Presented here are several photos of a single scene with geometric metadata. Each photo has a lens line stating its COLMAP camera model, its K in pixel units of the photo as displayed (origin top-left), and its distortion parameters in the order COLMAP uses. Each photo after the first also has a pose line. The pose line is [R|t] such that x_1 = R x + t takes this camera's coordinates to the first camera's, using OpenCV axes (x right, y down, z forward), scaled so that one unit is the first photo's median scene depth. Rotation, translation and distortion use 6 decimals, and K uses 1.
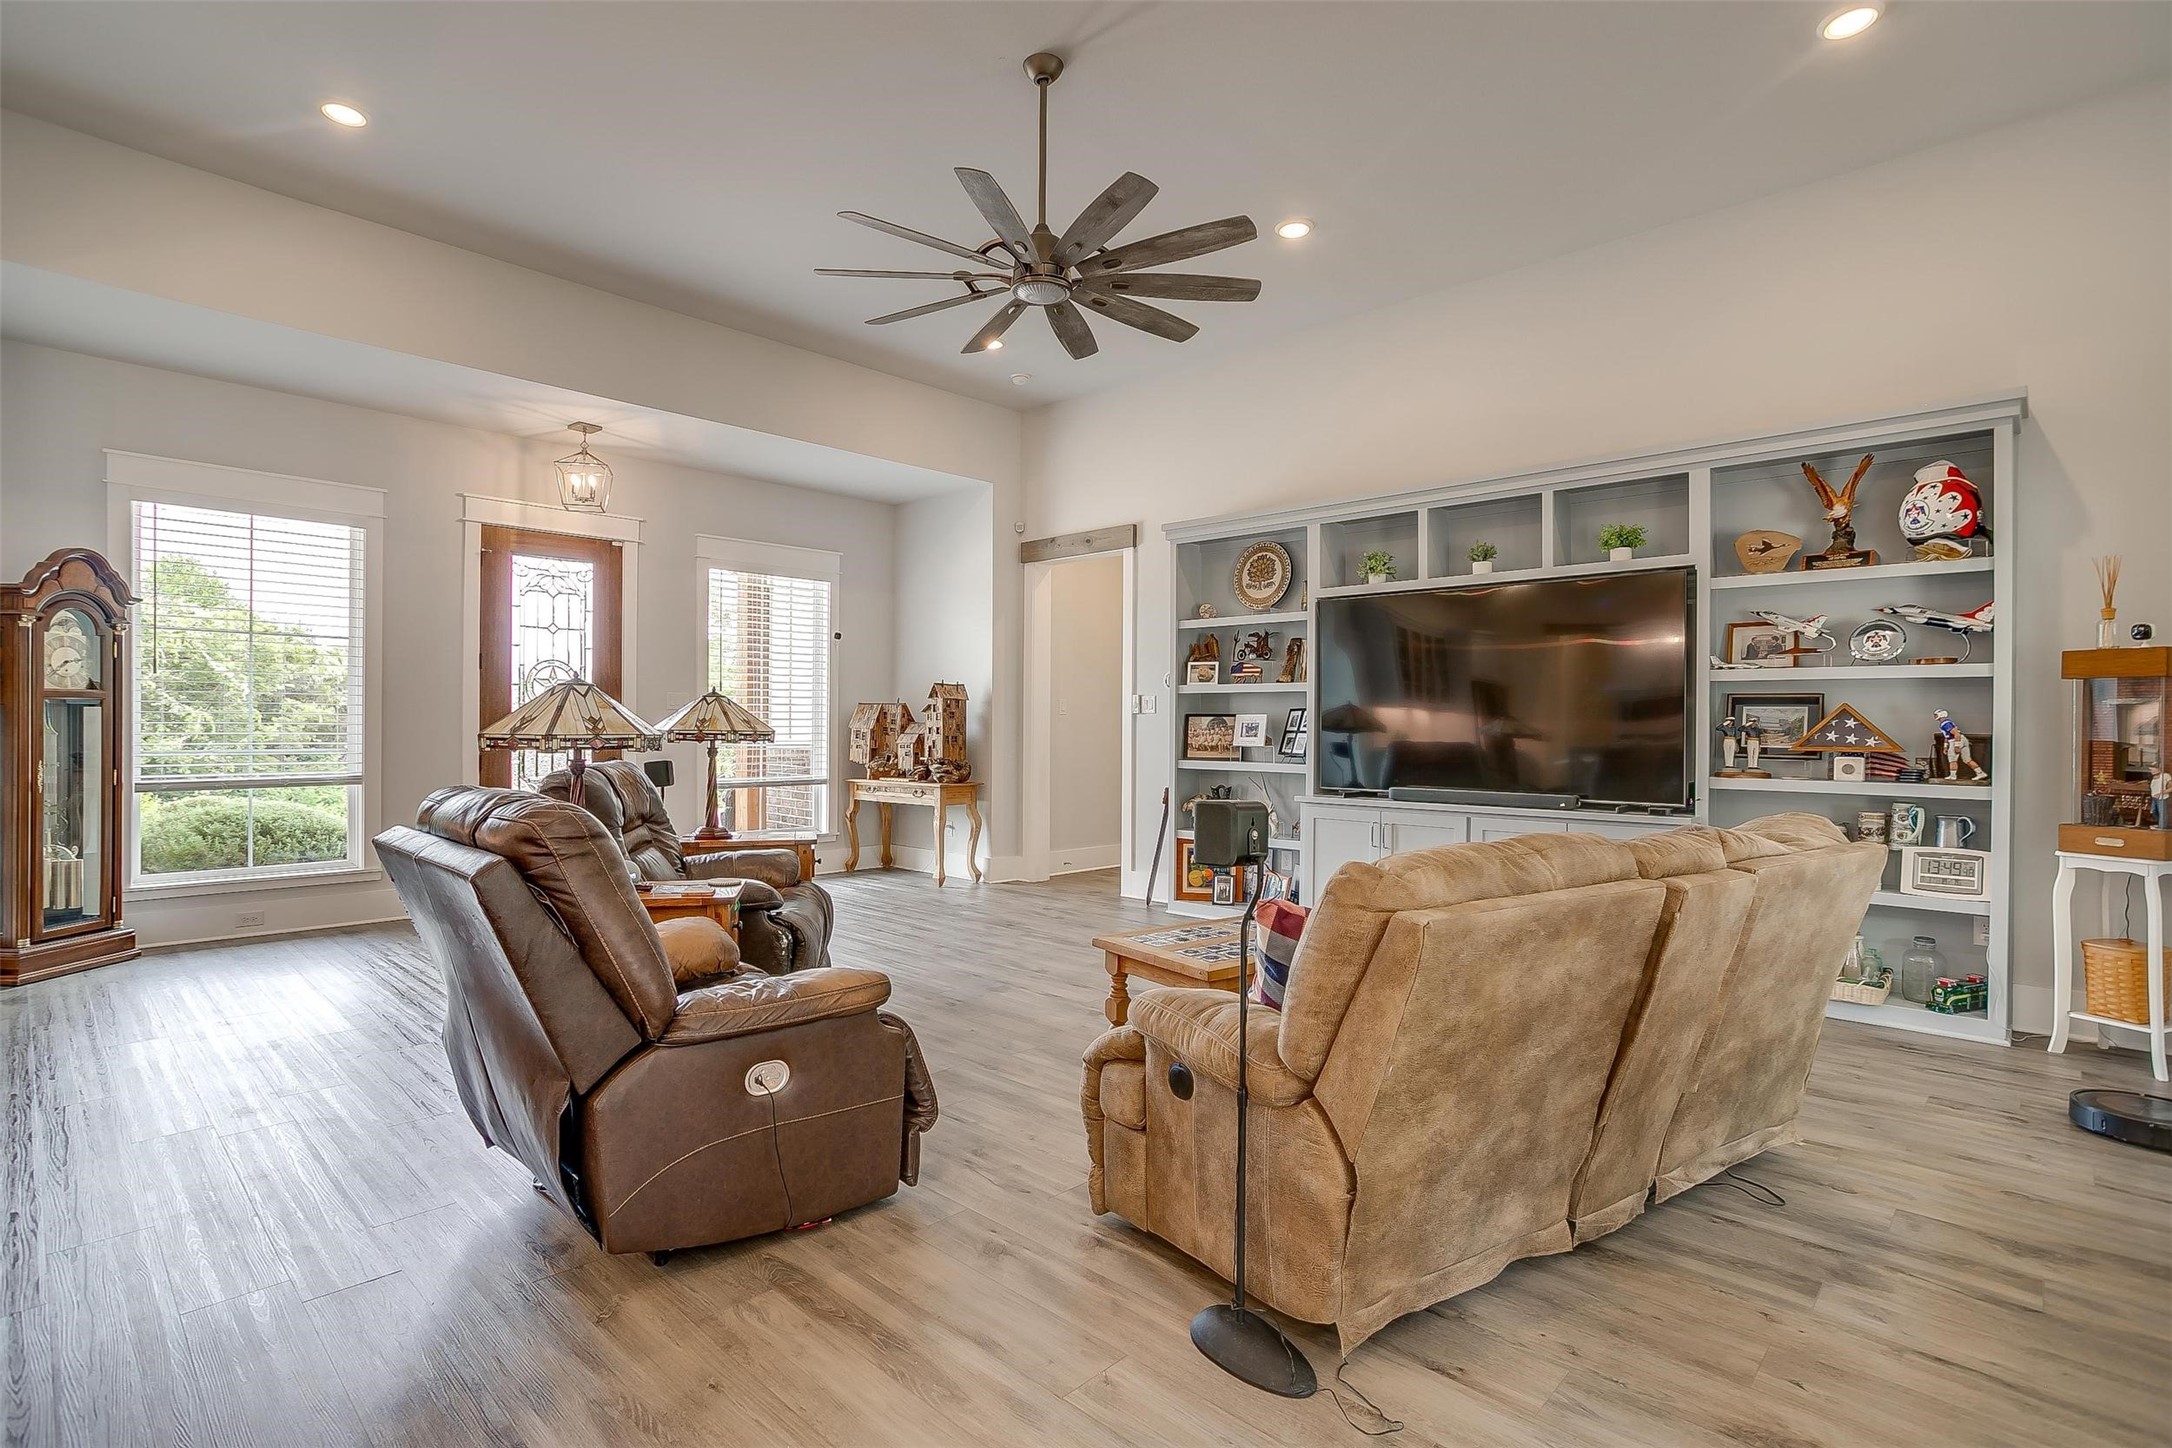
lens RADIAL K [[1042.7, 0, 1086.0], [0, 1042.7, 724.0], [0, 0, 1]] dist [-0.068223, 0.040828]
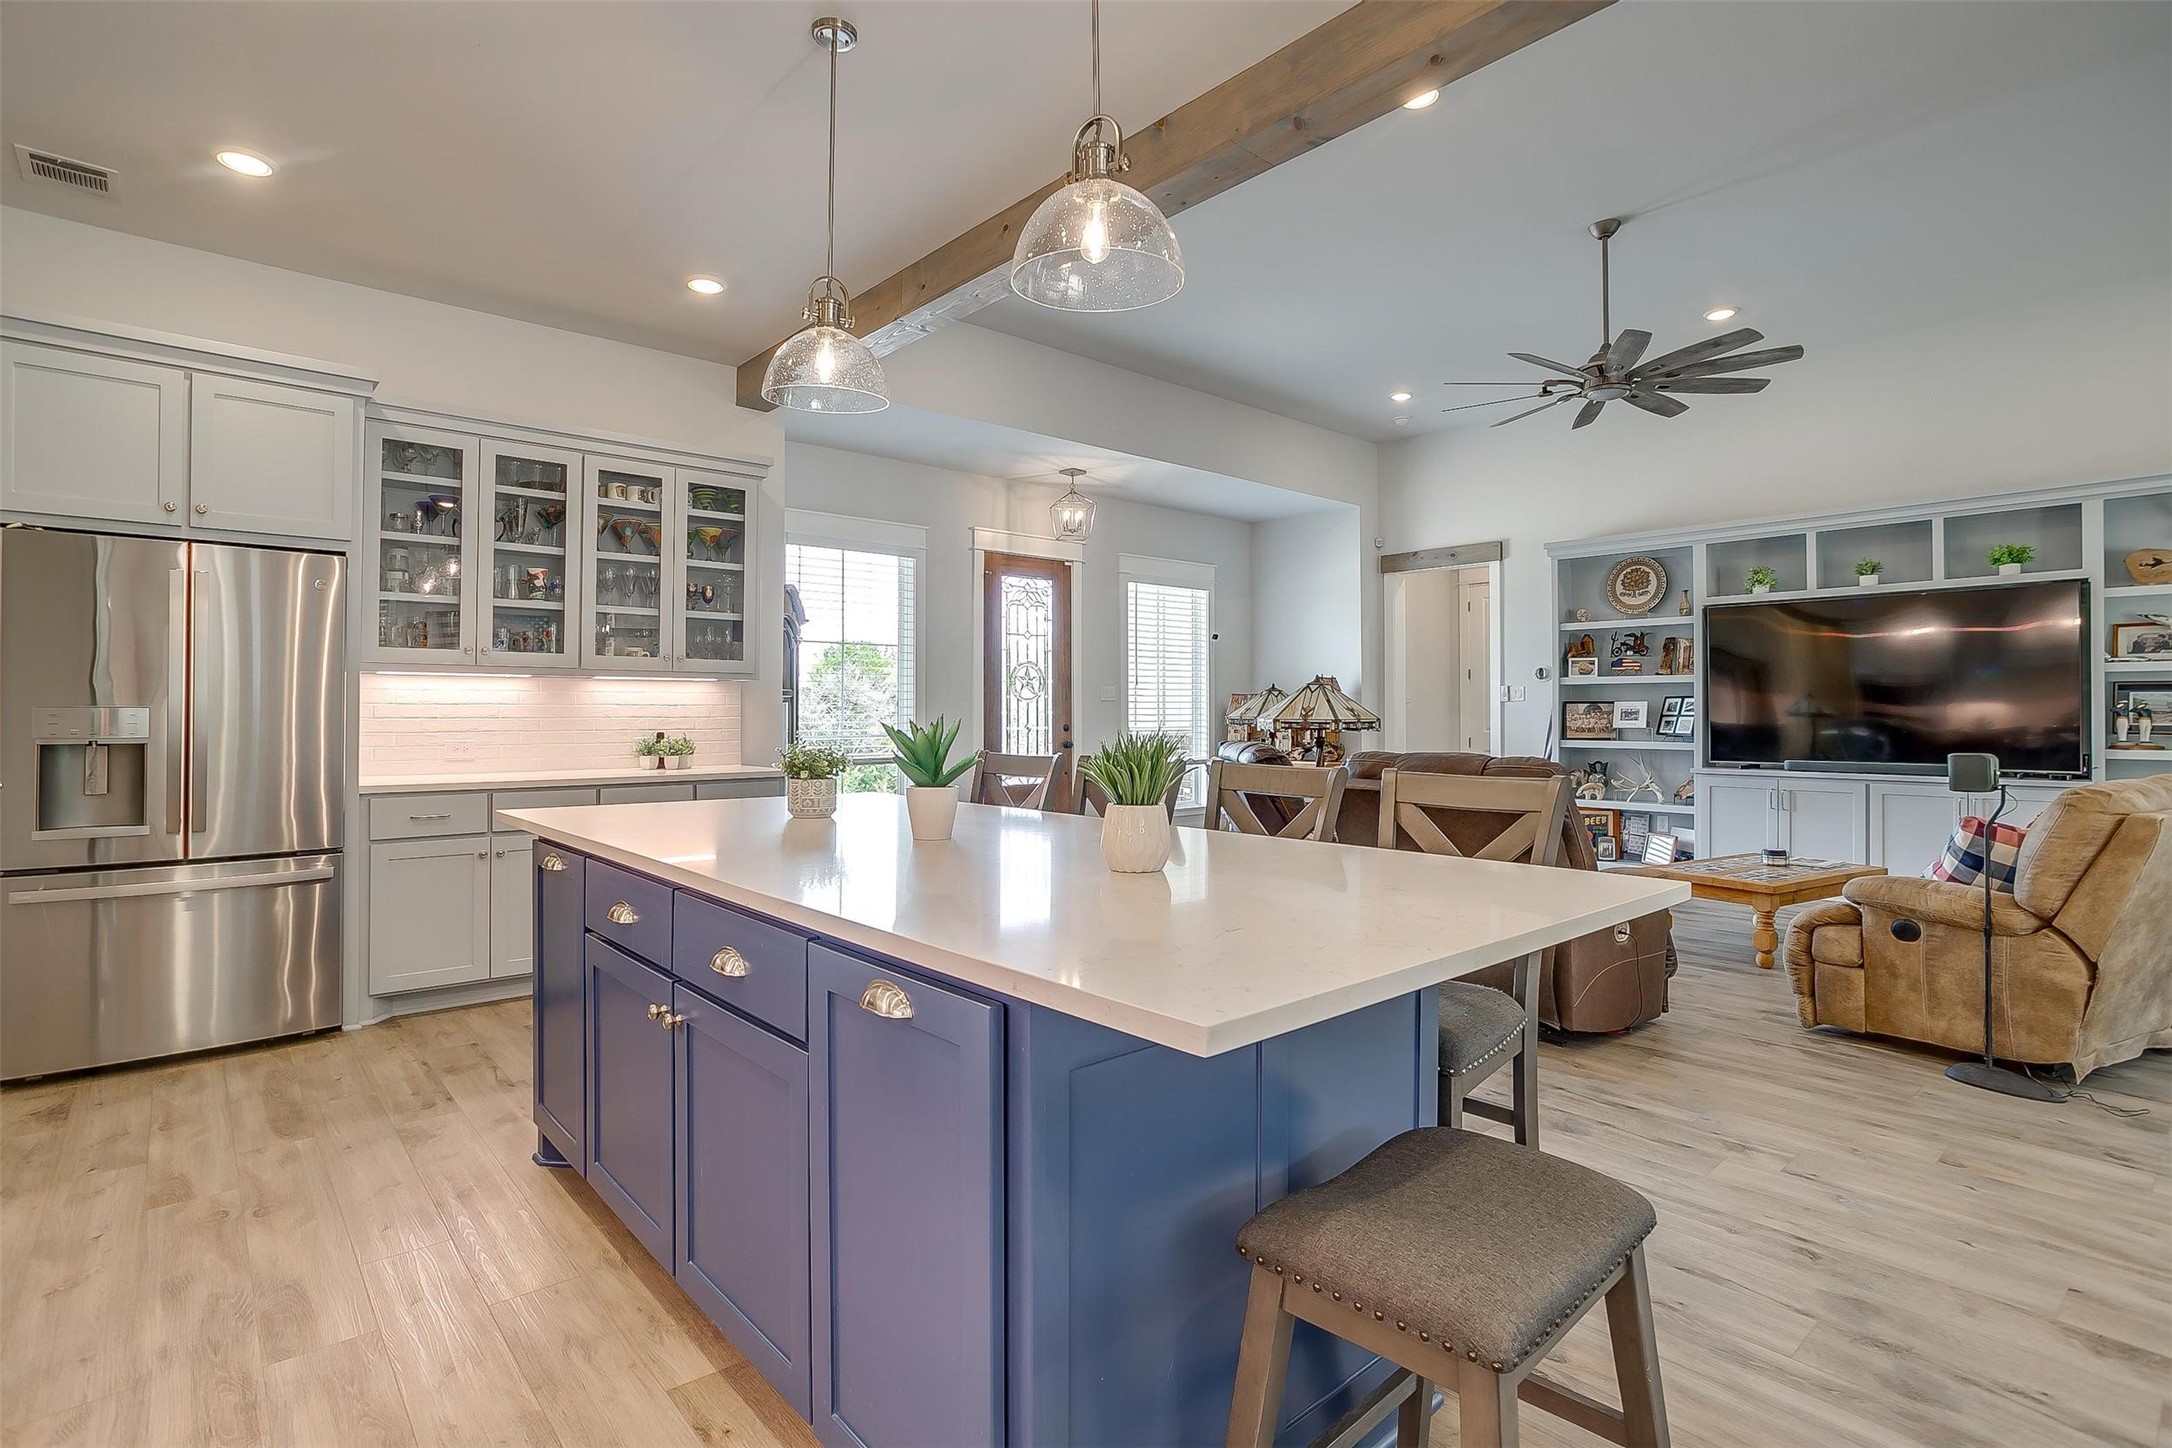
lens RADIAL K [[1052.0, 0, 1086.4], [0, 1052.0, 703.1], [0, 0, 1]] dist [-0.057296, 0.032208]
pose [[0.995821, -0.007238, -0.091041, -0.360468], [0.006463, 0.999940, -0.008805, -0.000975], [0.091099, 0.008180, 0.995808, -0.248791]]
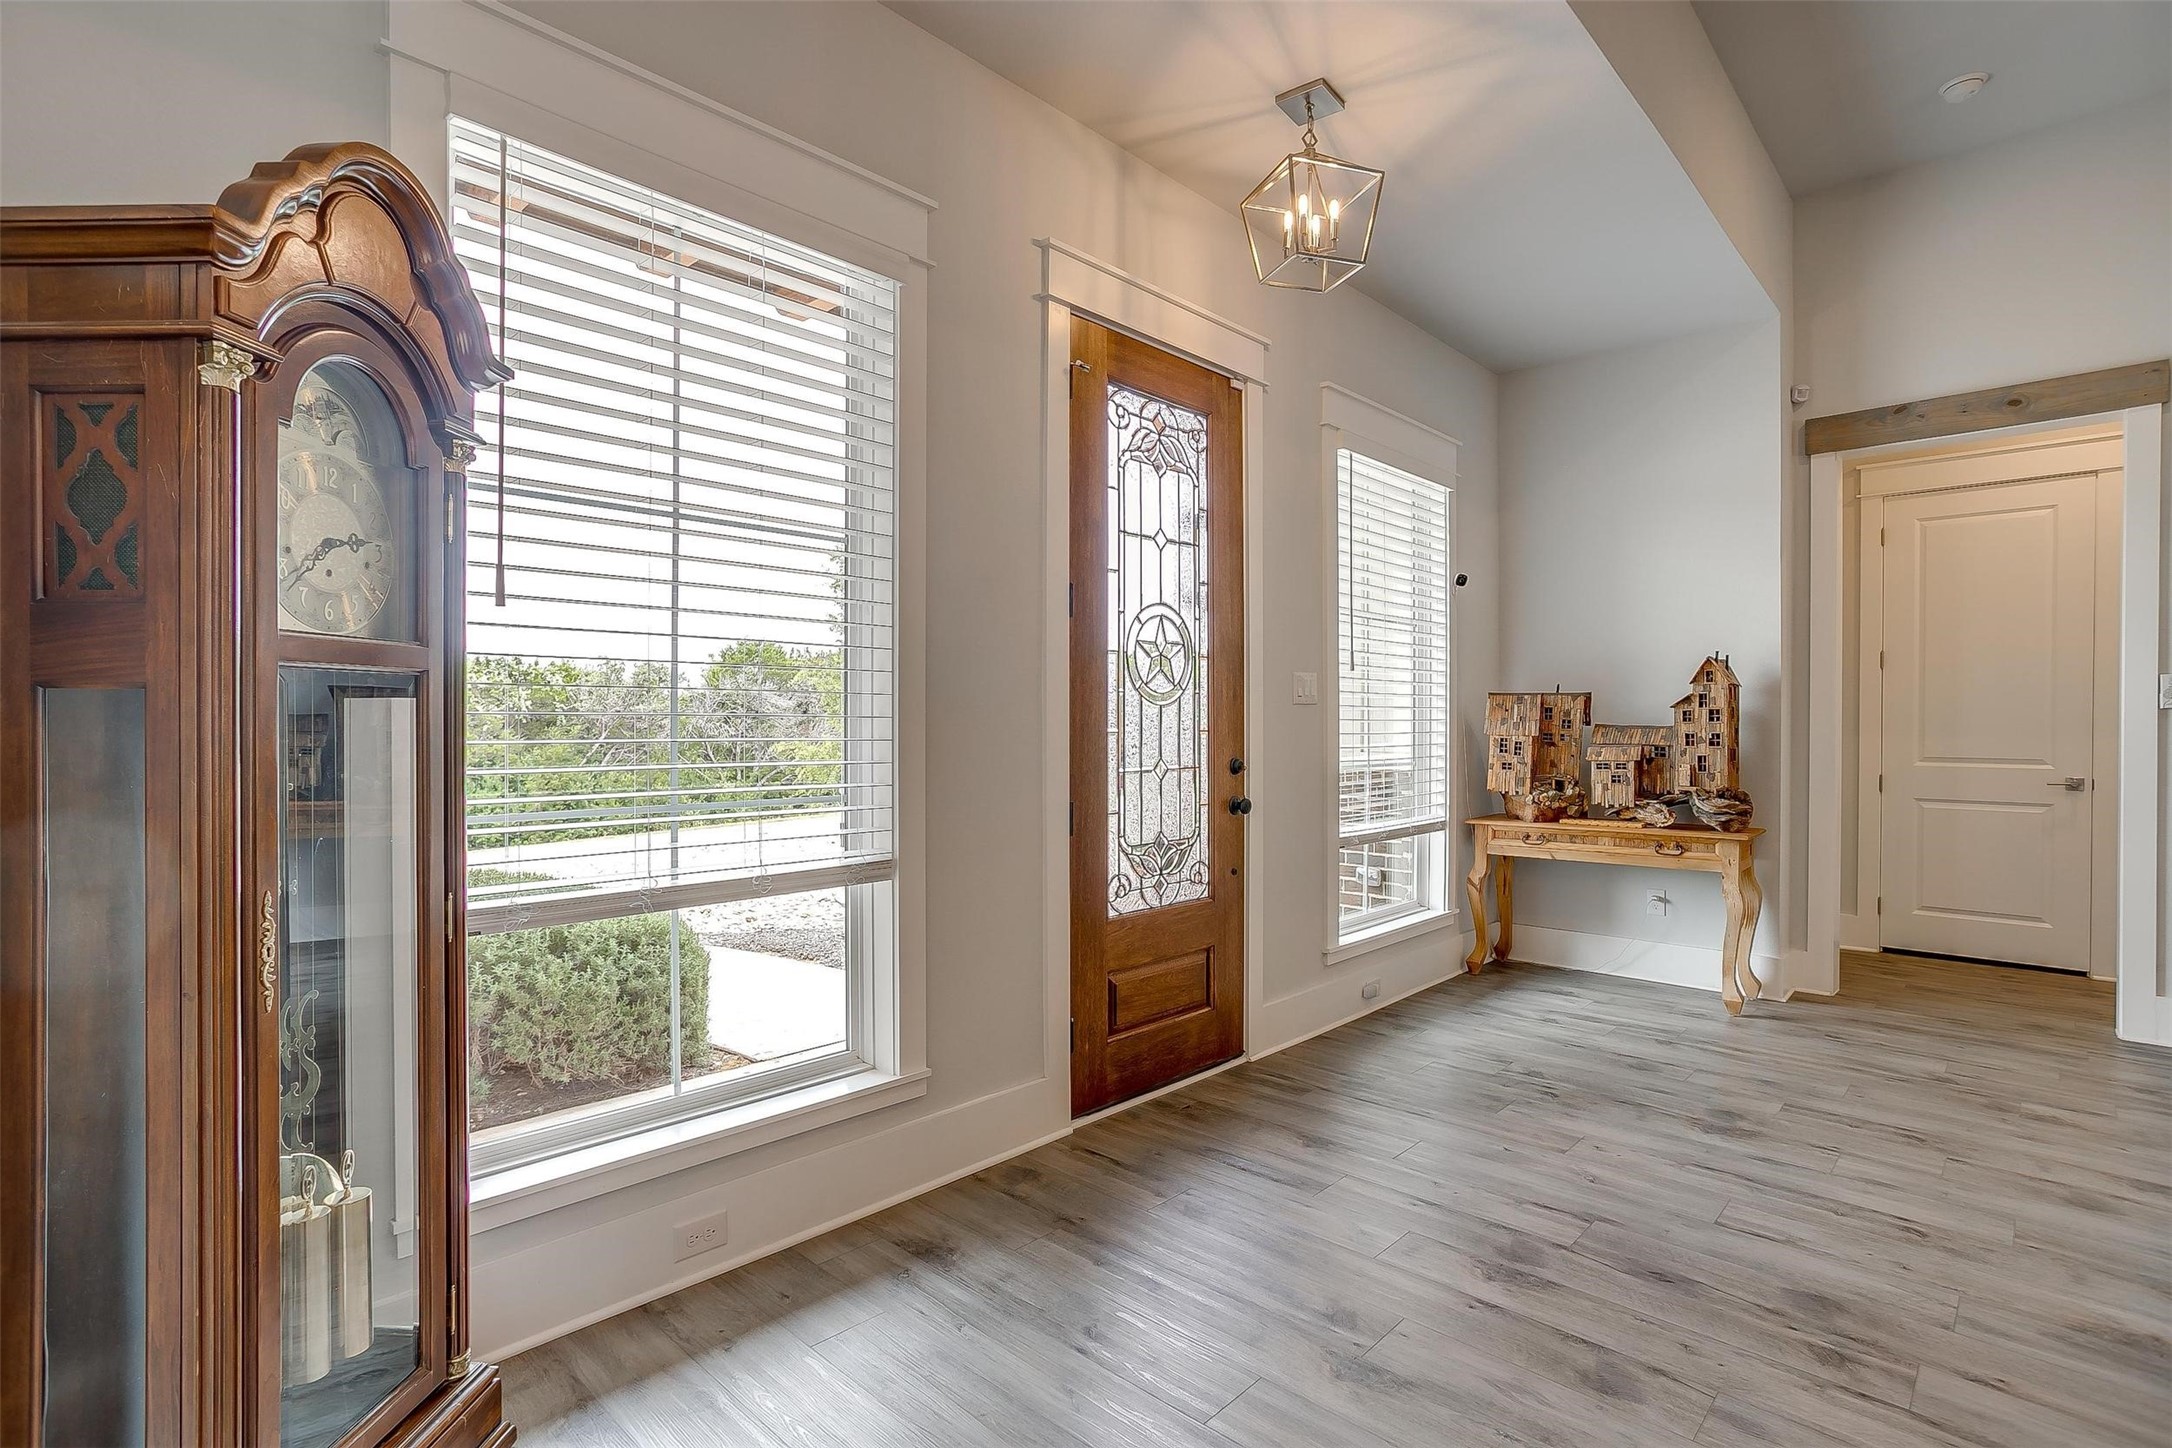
lens RADIAL K [[1042.7, 0, 1086.0], [0, 1042.7, 724.0], [0, 0, 1]] dist [-0.068223, 0.040828]
pose [[0.999991, -0.003168, -0.002958, -0.591689], [0.003176, 0.999991, 0.002854, -0.006459], [0.002948, -0.002864, 0.999992, 0.532794]]
